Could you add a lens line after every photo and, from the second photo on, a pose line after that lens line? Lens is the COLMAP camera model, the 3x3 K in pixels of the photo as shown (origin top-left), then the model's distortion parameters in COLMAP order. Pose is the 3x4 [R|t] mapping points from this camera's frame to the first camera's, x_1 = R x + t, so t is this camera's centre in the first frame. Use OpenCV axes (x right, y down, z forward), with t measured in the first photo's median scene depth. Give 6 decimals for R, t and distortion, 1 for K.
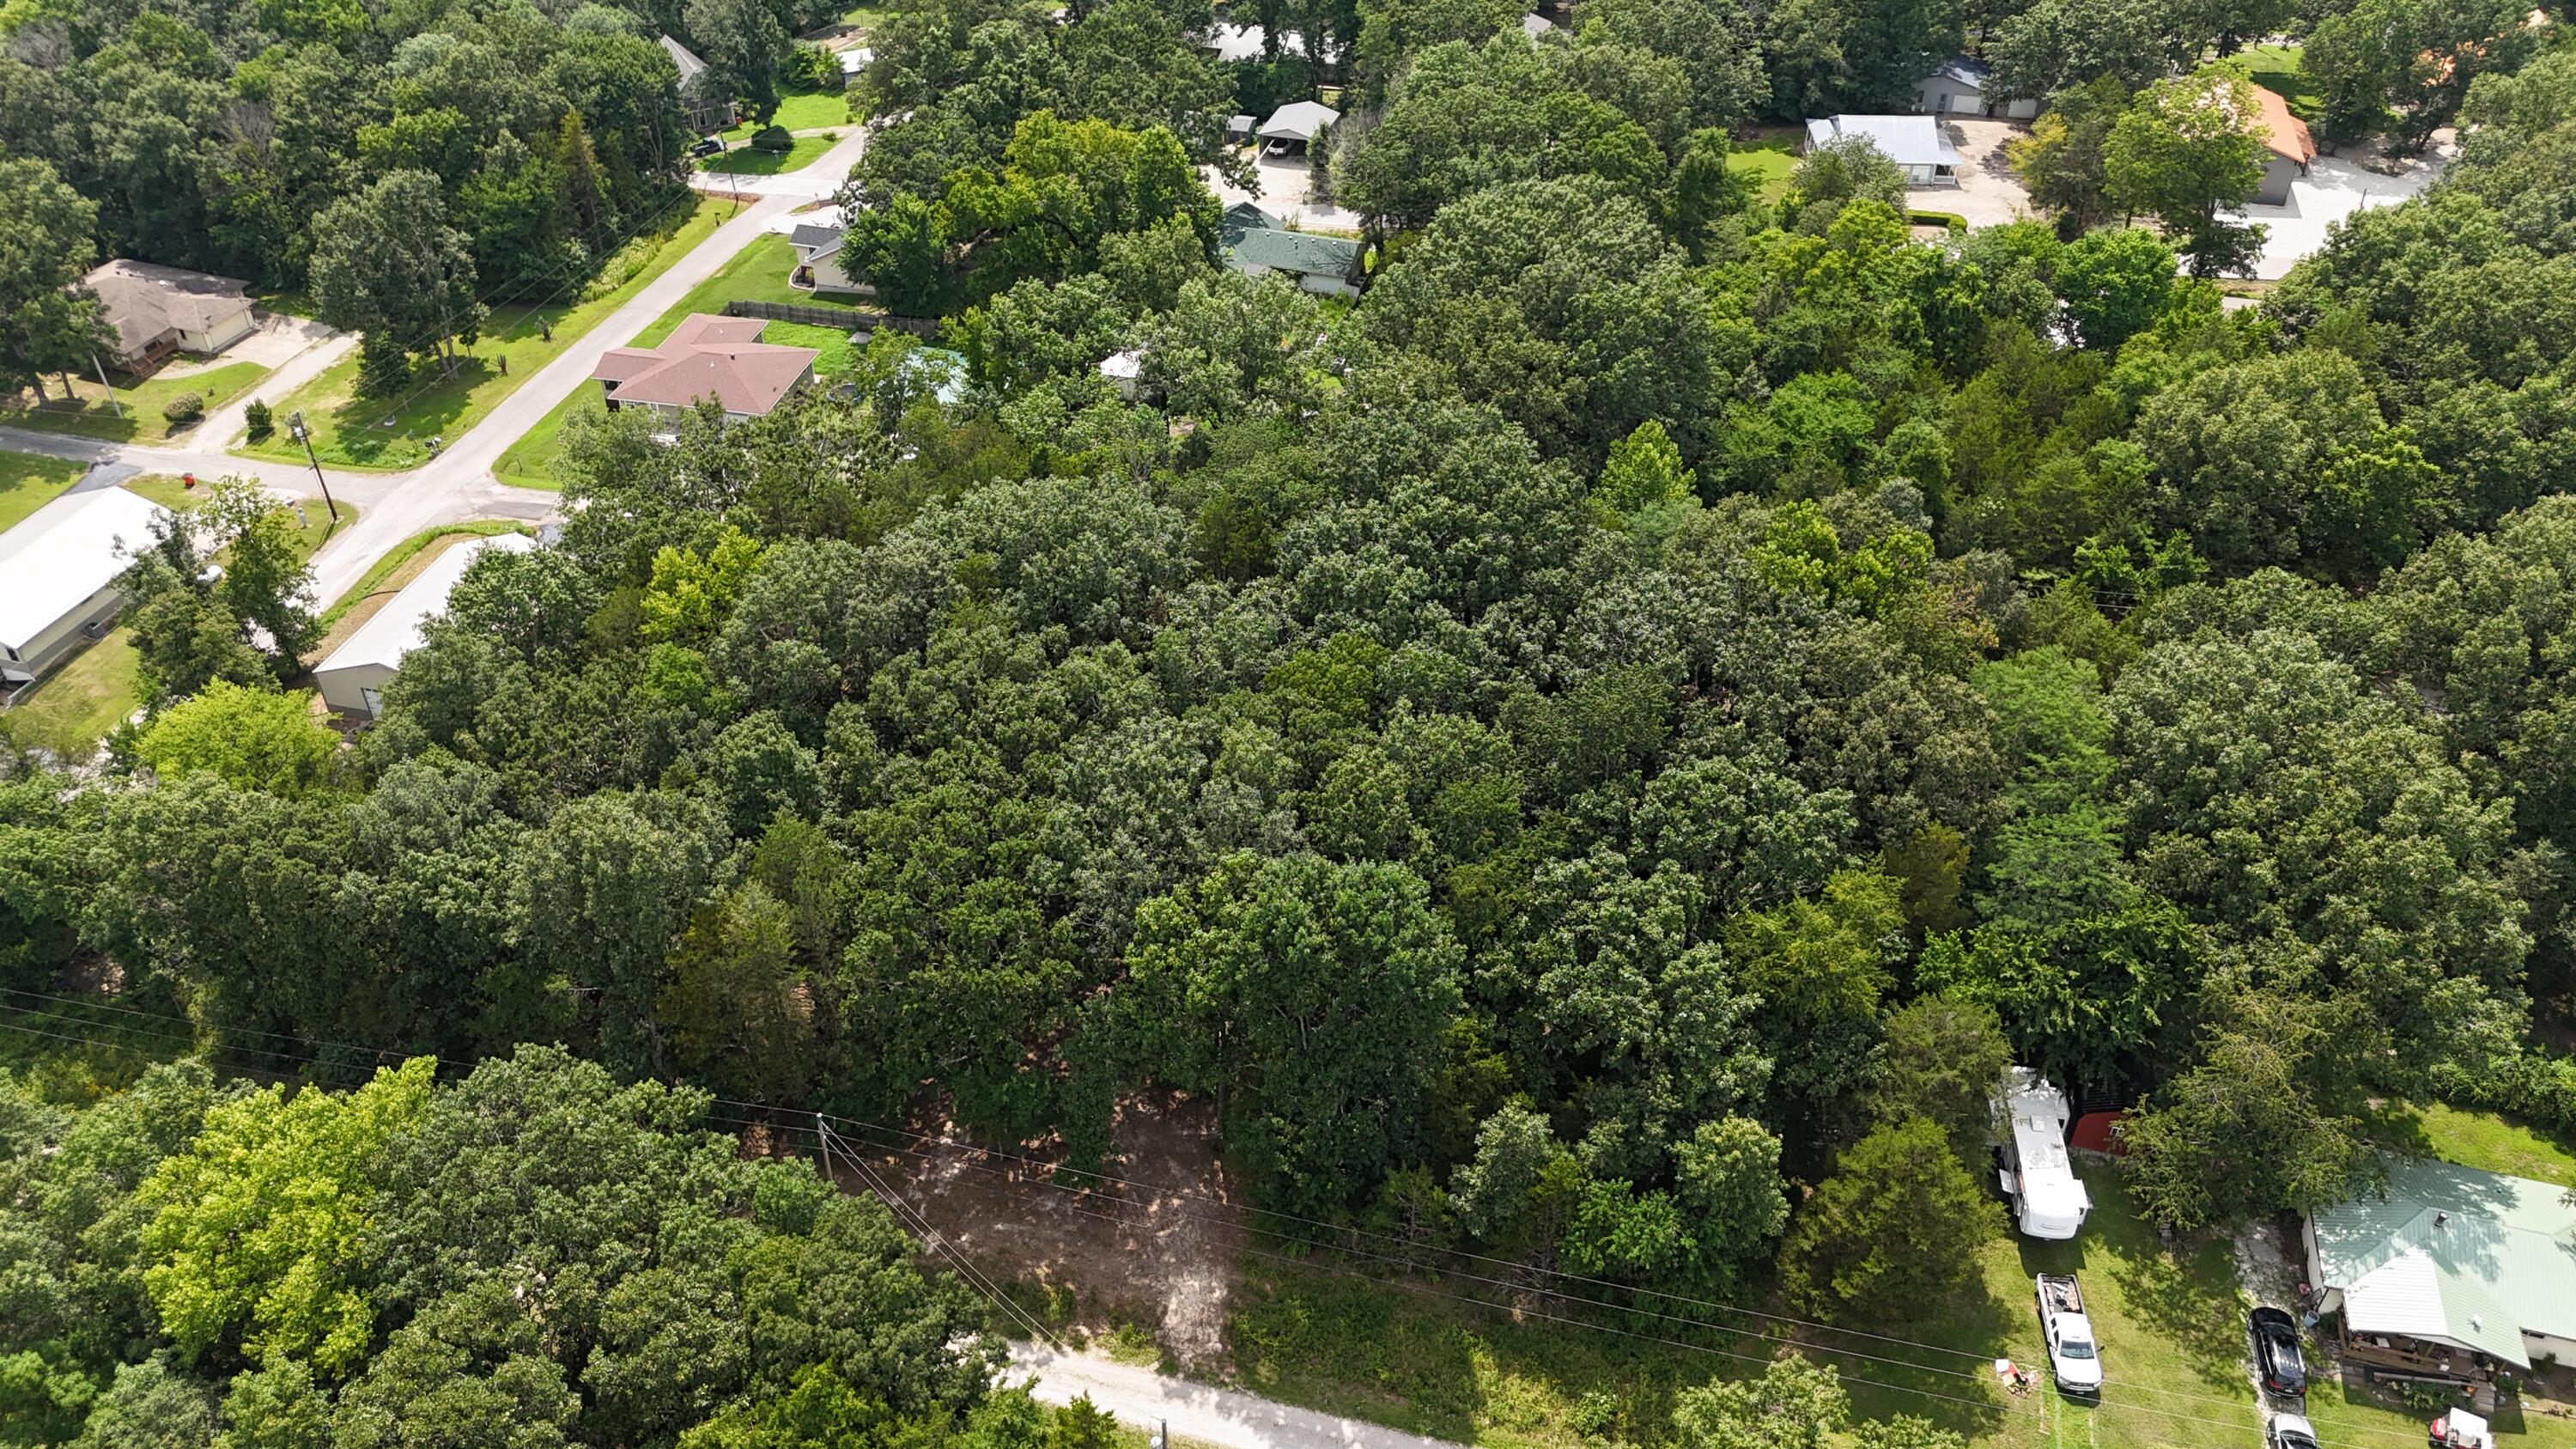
lens RADIAL K [[1902.0, 0, 1290.9], [0, 1902.0, 714.3], [0, 0, 1]] dist [0.071046, -0.068182]
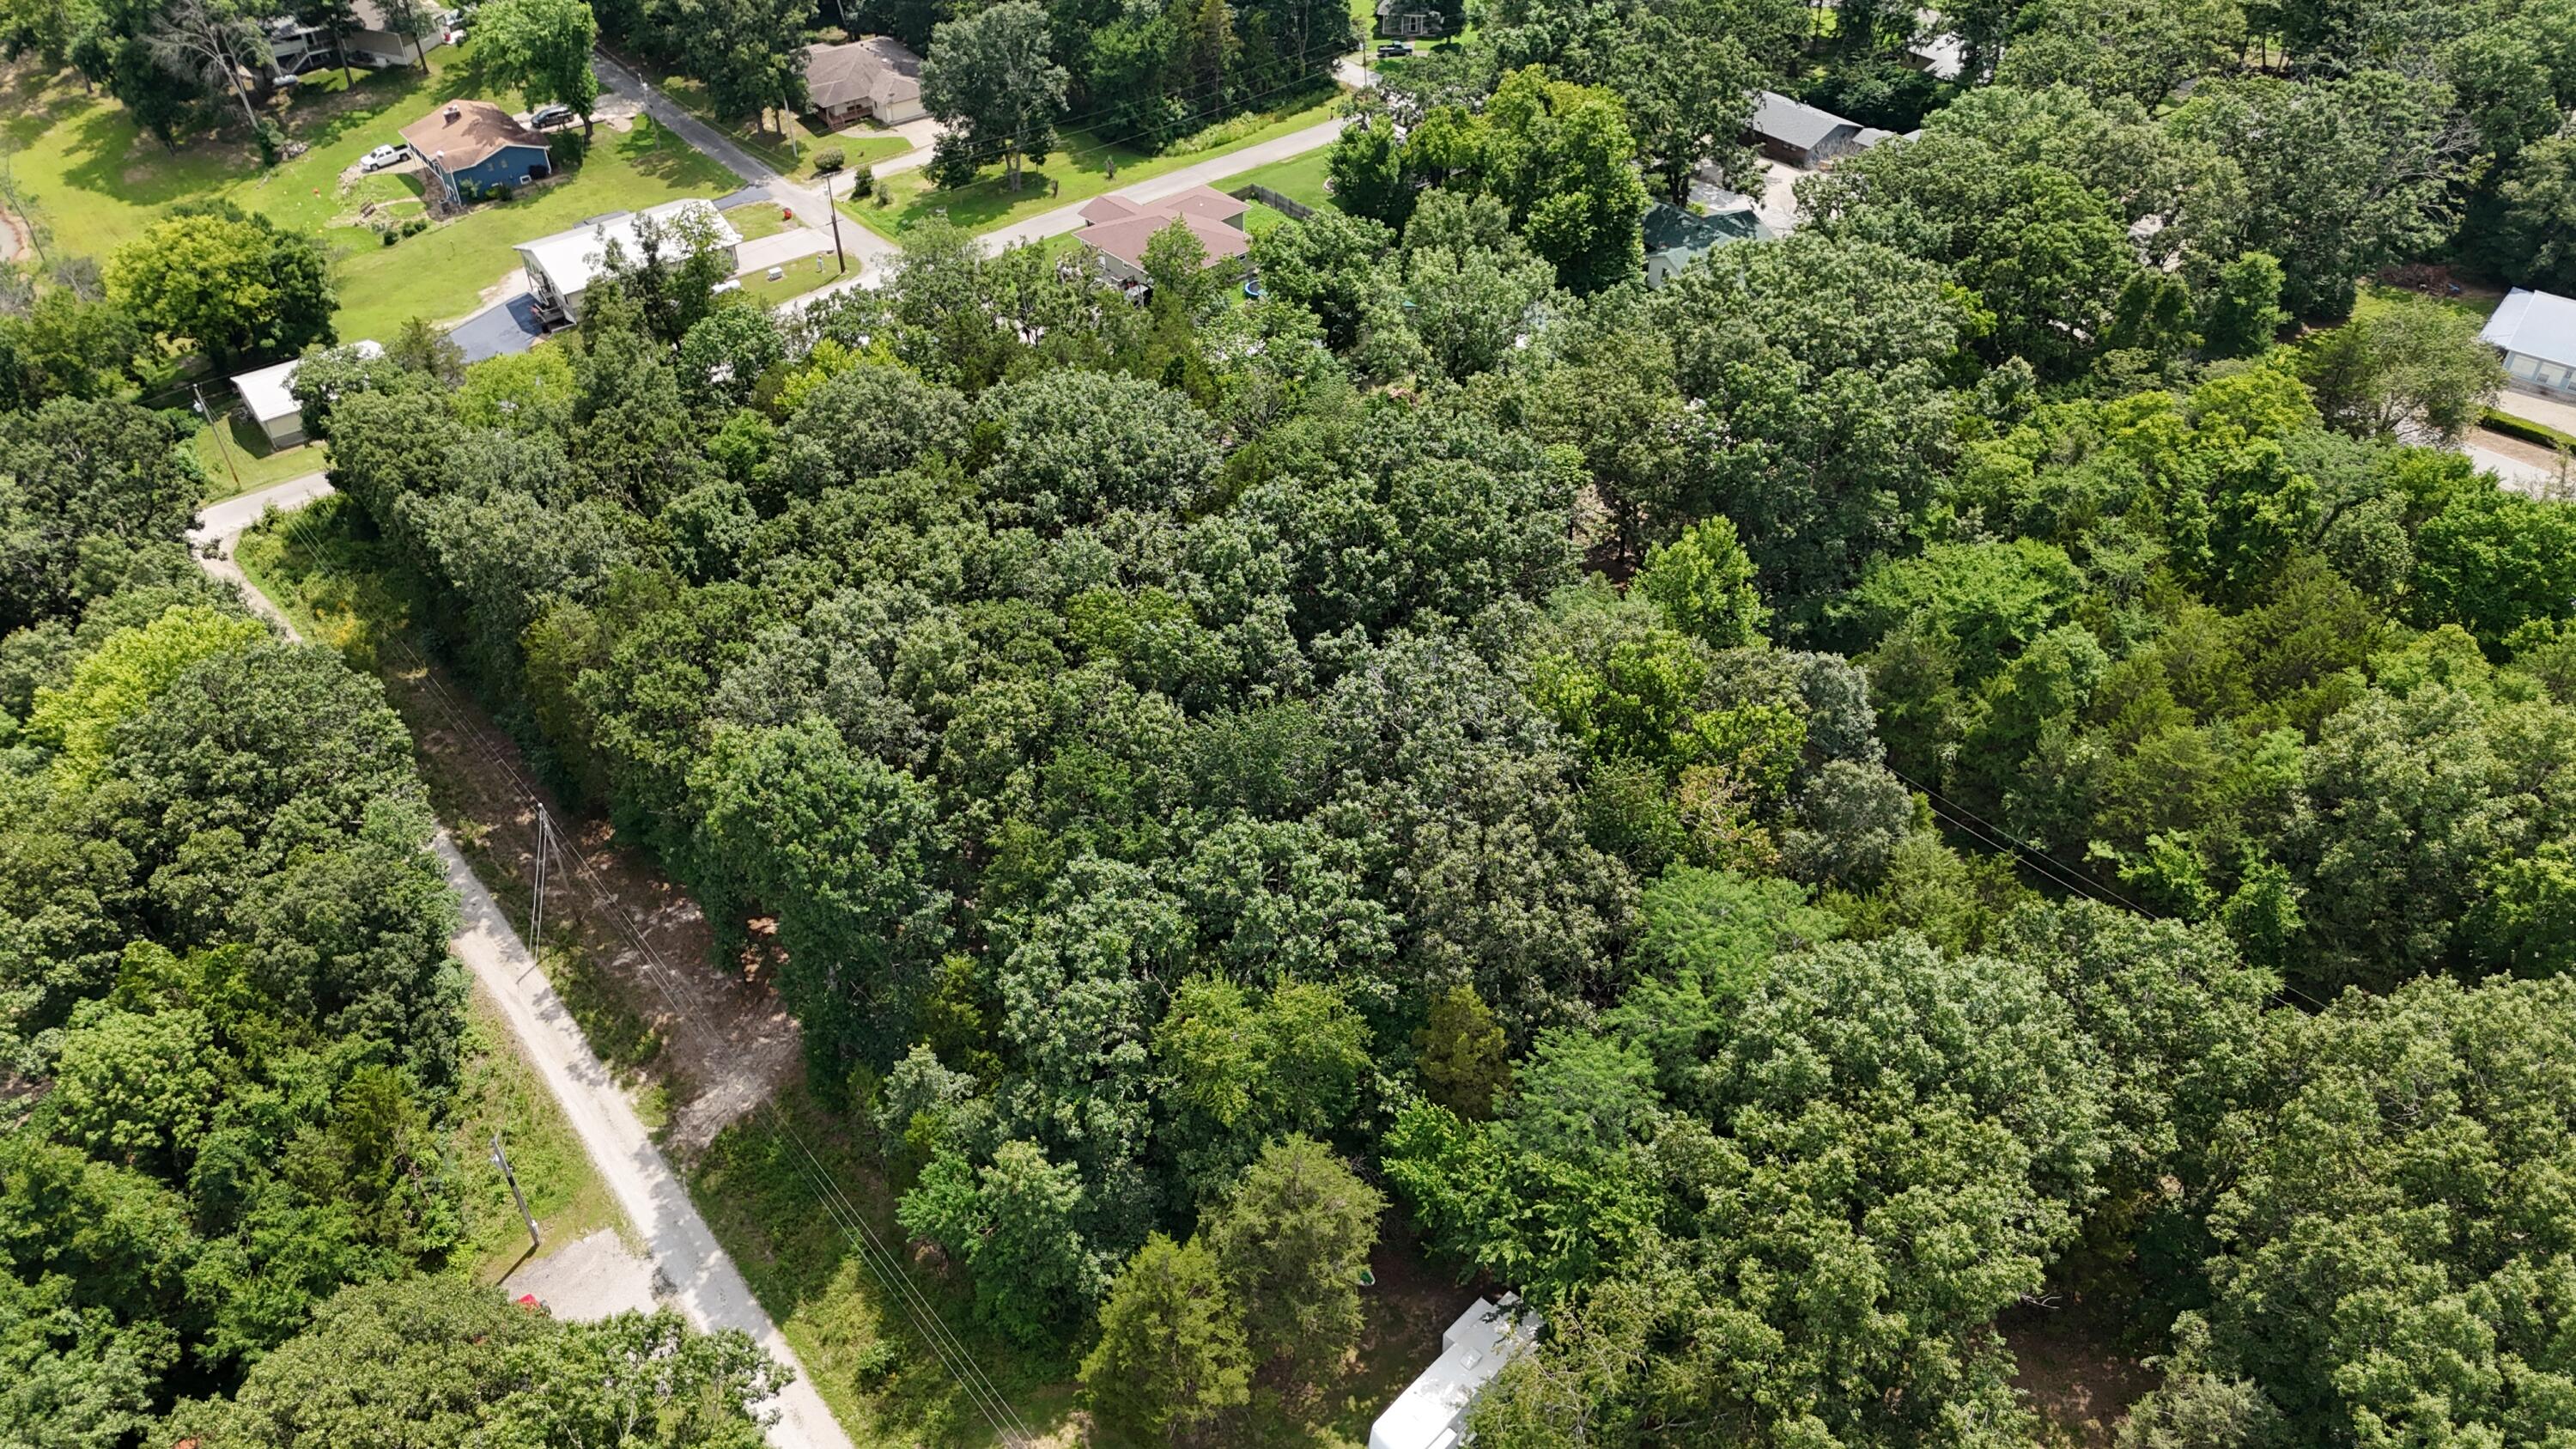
lens RADIAL K [[1902.0, 0, 1290.9], [0, 1902.0, 714.3], [0, 0, 1]] dist [0.071046, -0.068182]
pose [[0.811410, 0.362219, -0.458706, 0.340818], [-0.351665, 0.929419, 0.111854, -0.070795], [0.466846, 0.070551, 0.881520, 0.096421]]
